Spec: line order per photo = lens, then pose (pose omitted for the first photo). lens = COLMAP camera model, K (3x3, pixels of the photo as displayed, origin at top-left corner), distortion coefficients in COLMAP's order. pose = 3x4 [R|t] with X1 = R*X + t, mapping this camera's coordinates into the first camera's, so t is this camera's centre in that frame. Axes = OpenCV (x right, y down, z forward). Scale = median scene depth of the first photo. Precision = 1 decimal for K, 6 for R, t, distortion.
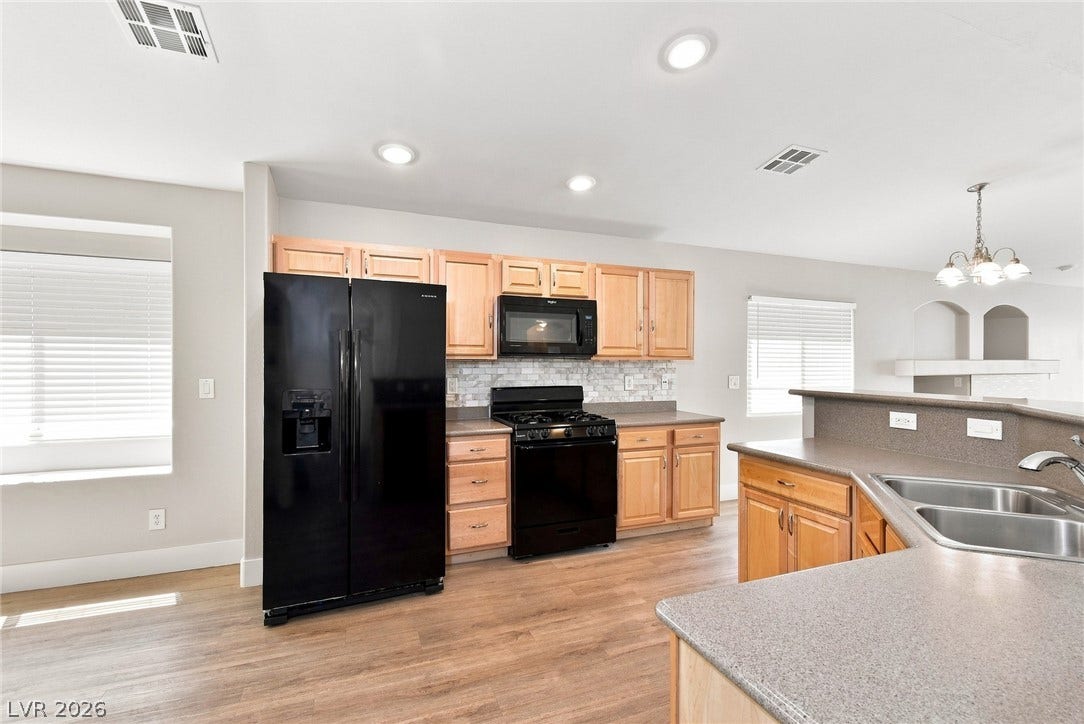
lens RADIAL K [[491.7, 0, 548.9], [0, 491.7, 371.0], [0, 0, 1]] dist [-0.002056, -0.000195]
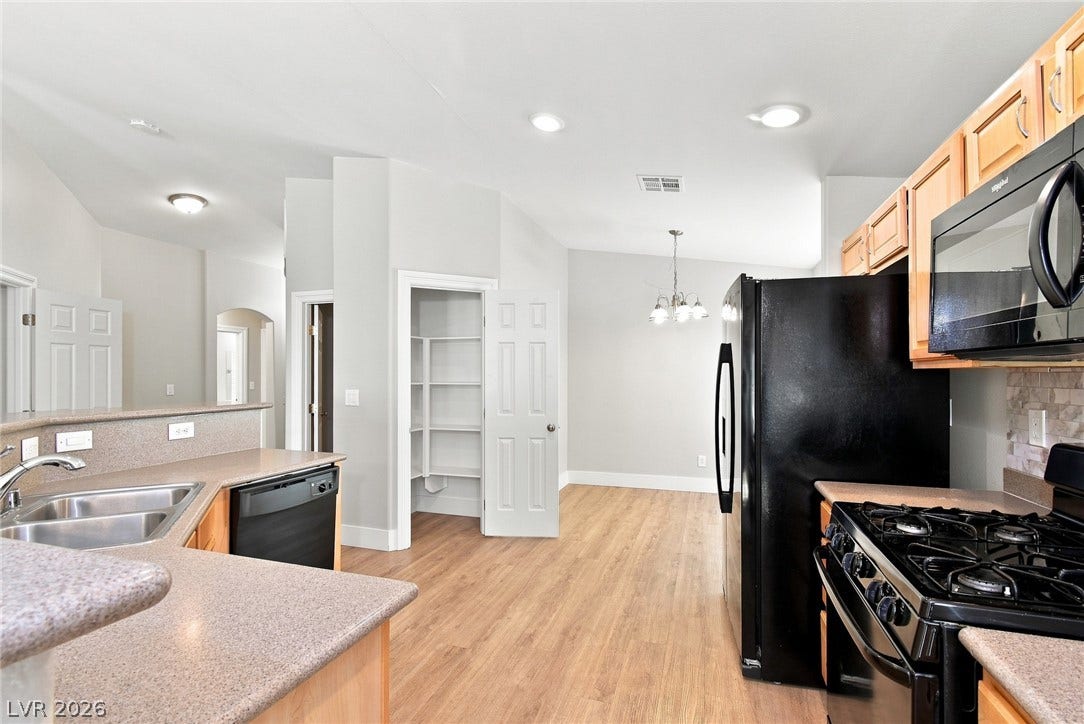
lens RADIAL K [[491.7, 0, 548.9], [0, 491.7, 371.0], [0, 0, 1]] dist [-0.002056, -0.000195]
pose [[-0.642458, -0.010042, -0.766255, 0.677207], [-0.018488, 0.999826, 0.002398, -0.022193], [0.766098, 0.015707, -0.642532, 1.508901]]
